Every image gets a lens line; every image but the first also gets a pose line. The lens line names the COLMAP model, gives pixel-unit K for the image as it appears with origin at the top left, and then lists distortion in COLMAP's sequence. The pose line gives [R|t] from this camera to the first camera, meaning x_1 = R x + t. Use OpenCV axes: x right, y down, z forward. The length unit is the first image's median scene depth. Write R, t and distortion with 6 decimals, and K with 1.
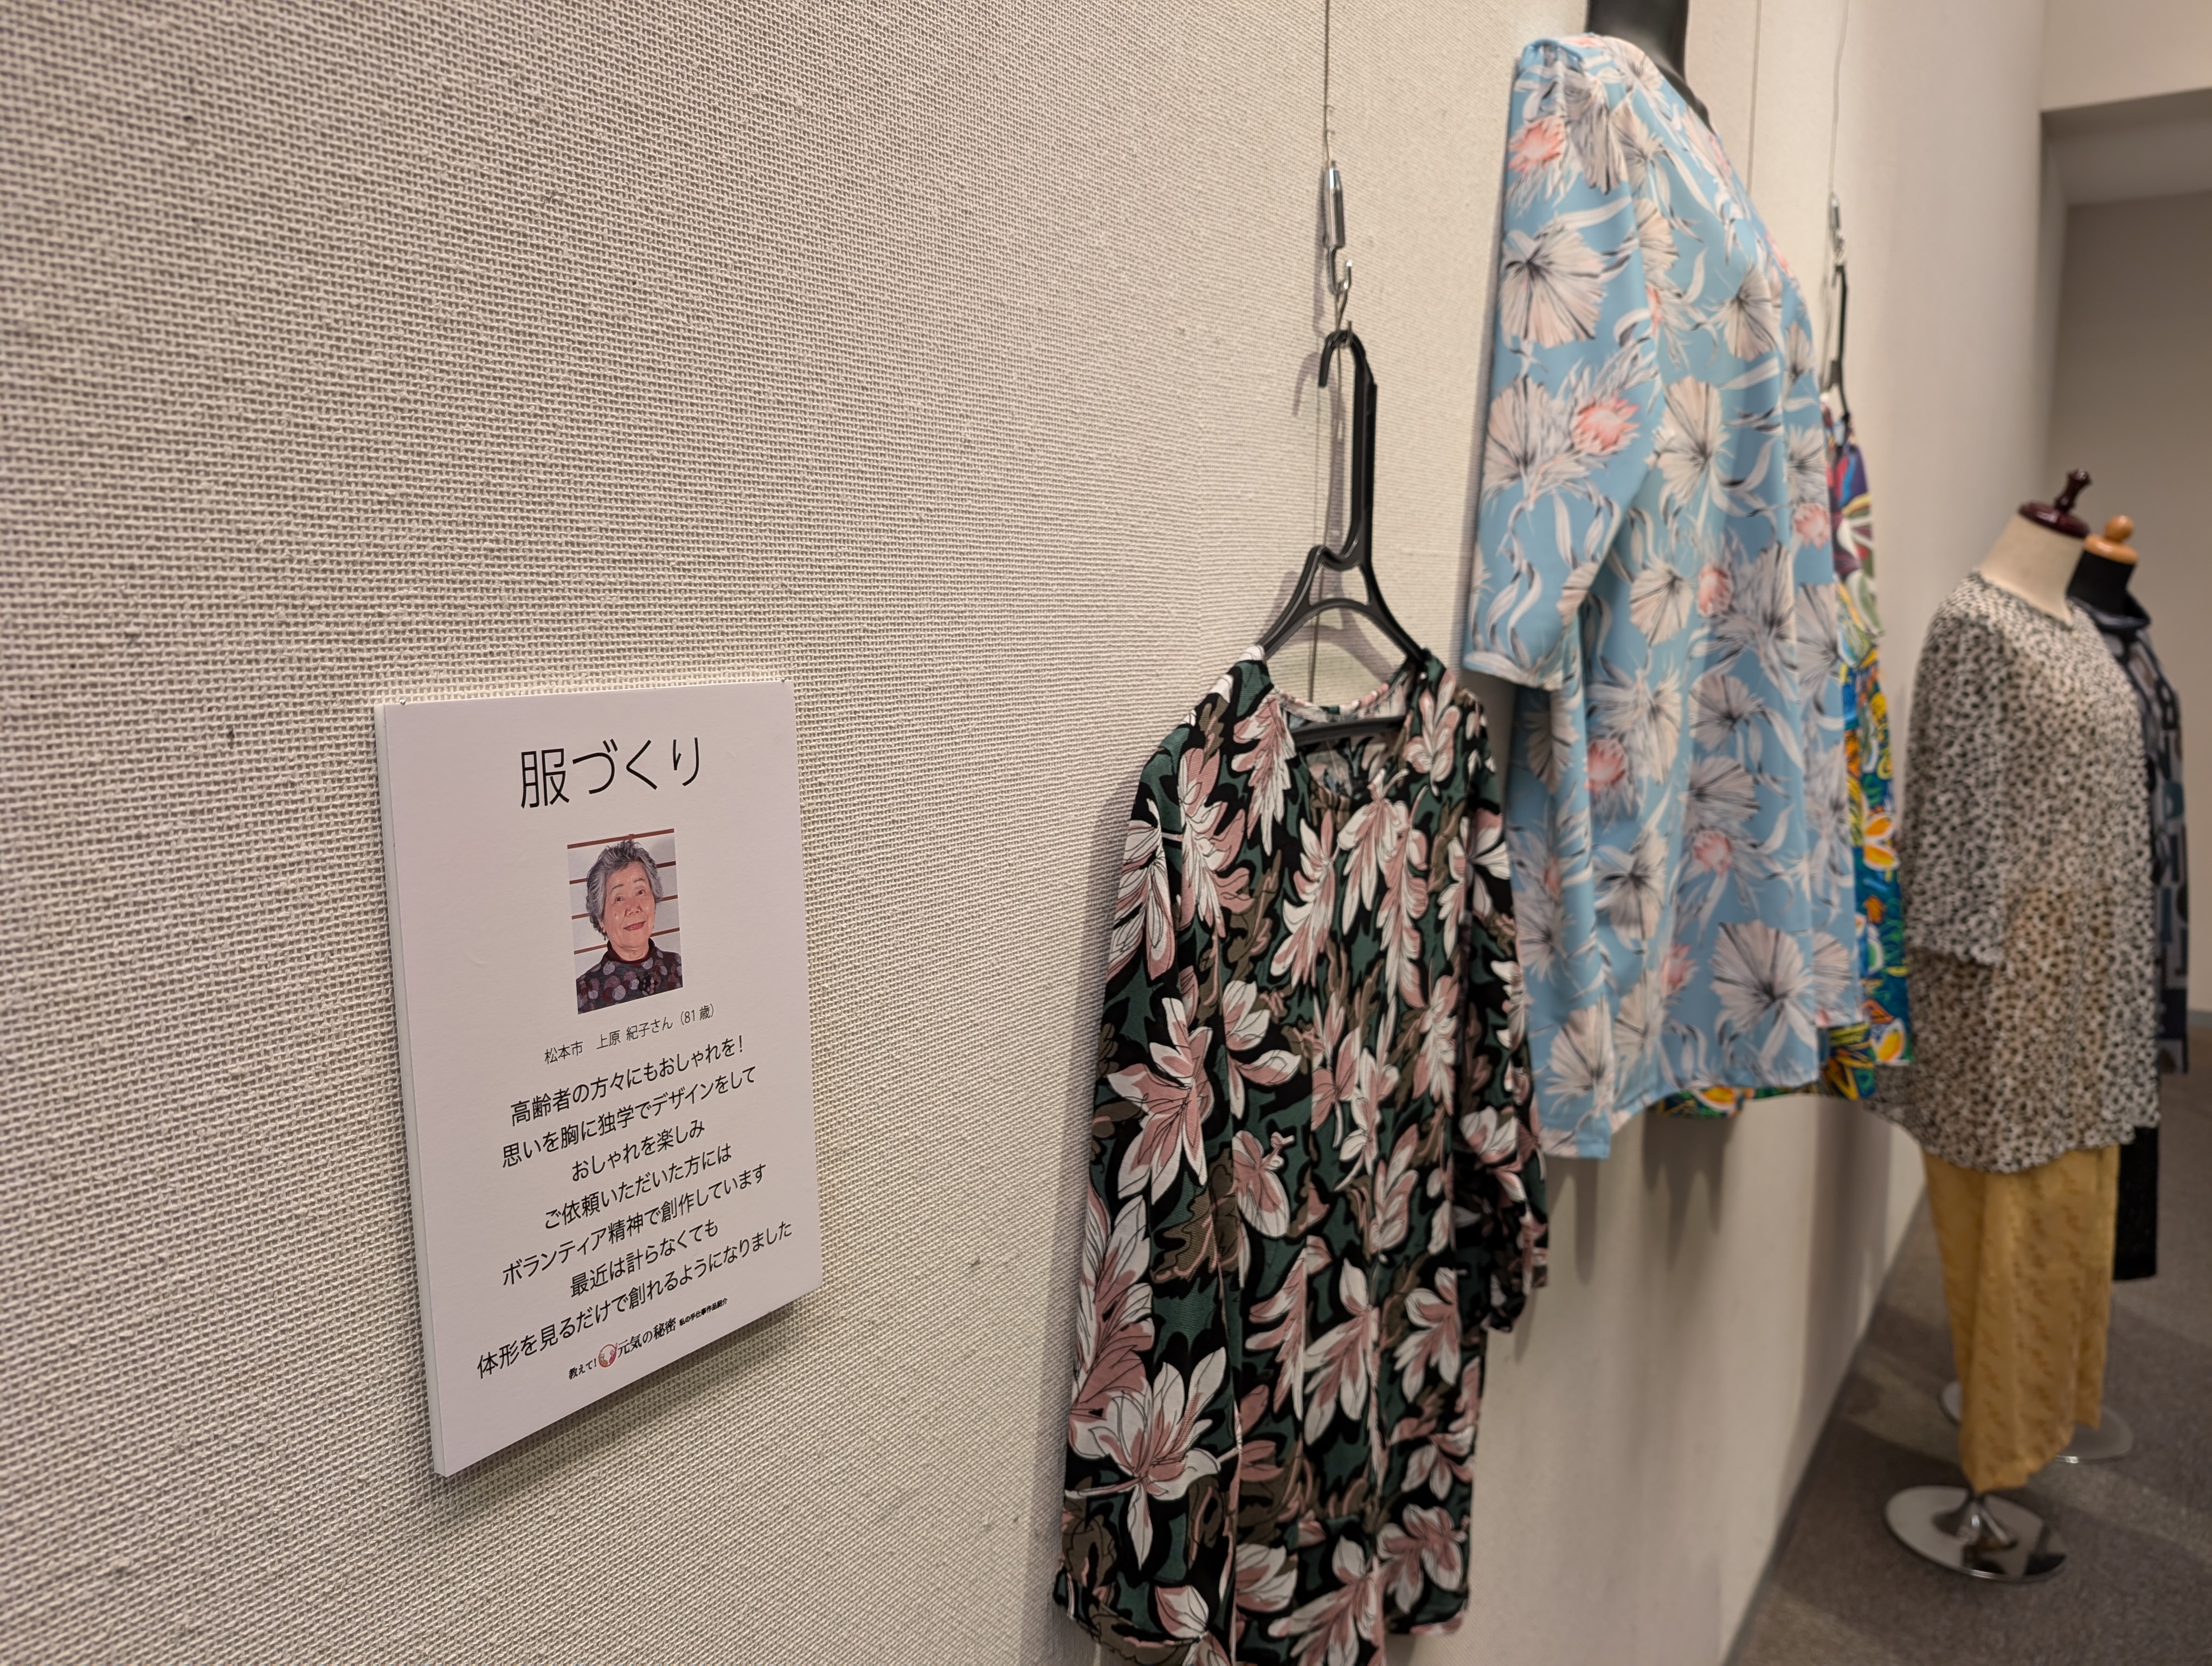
lens RADIAL K [[1577.8, 0, 1106.2], [0, 1577.8, 832.2], [0, 0, 1]] dist [0.008194, -0.006873]
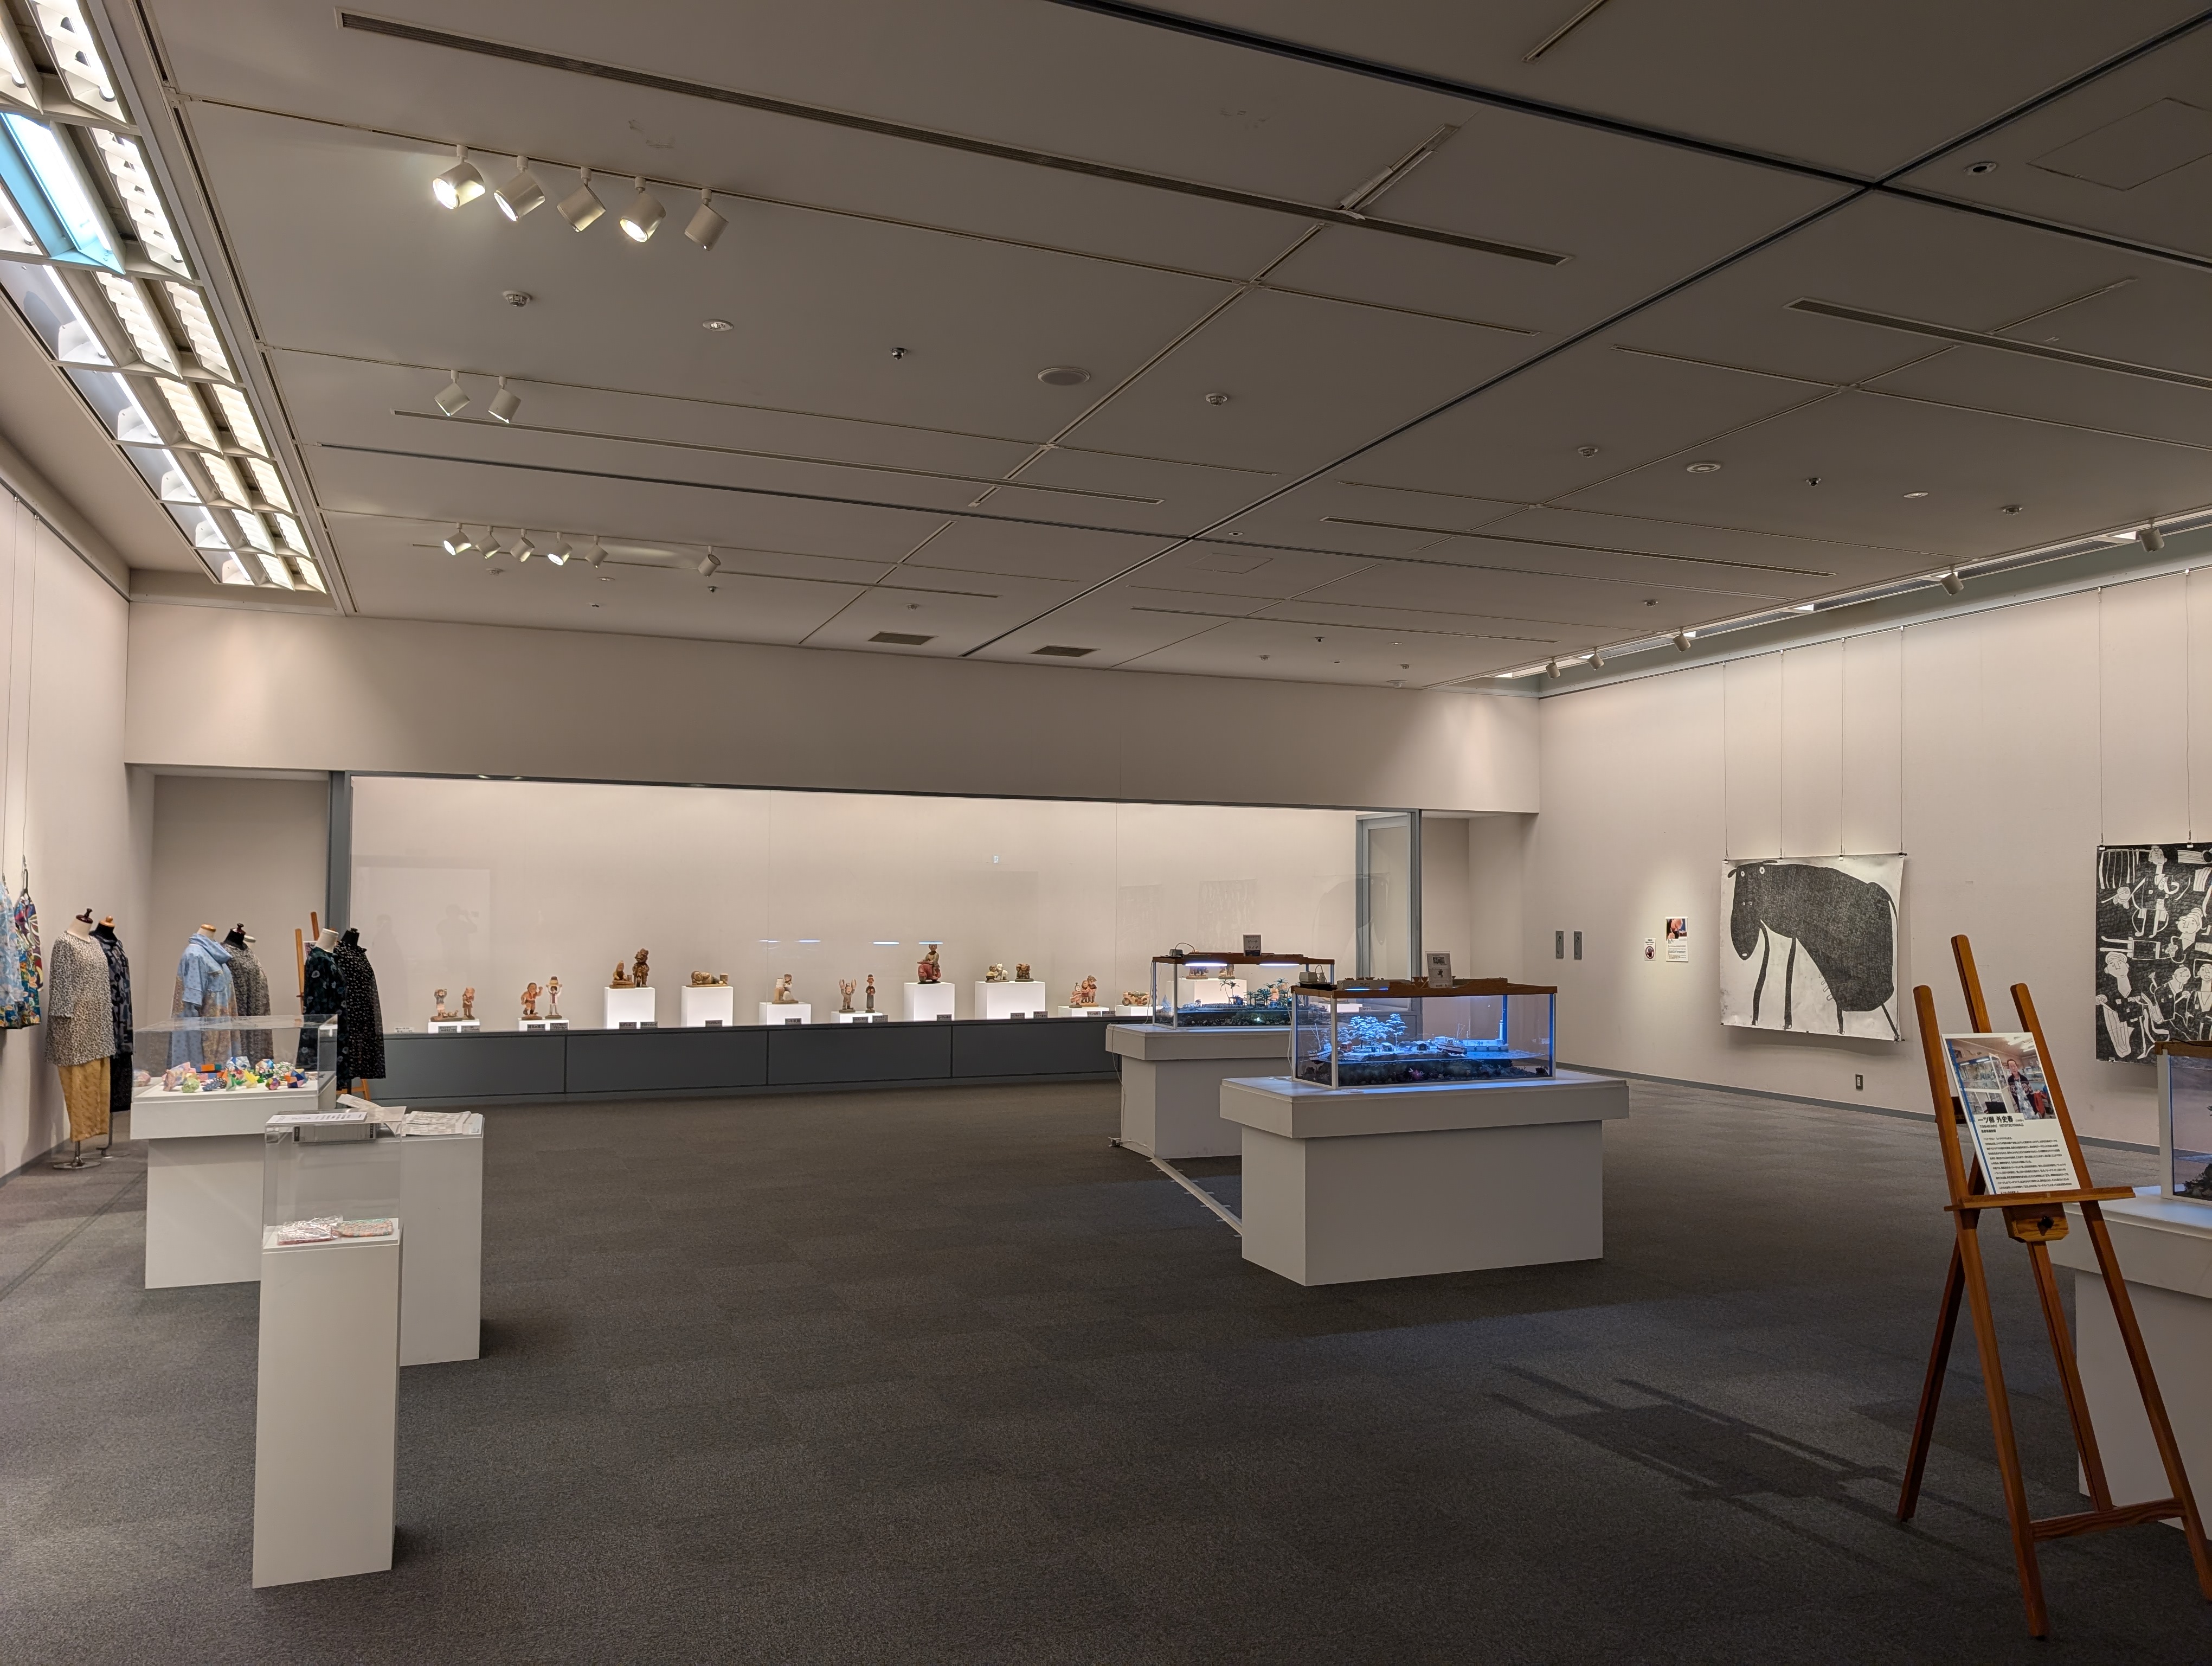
lens RADIAL K [[1577.8, 0, 1105.2], [0, 1577.8, 839.8], [0, 0, 1]] dist [0.008194, -0.006873]
pose [[0.564610, 0.040667, 0.824356, -1.477895], [0.115566, 0.985051, -0.127747, 0.490595], [-0.817227, 0.167395, 0.551469, -3.895036]]
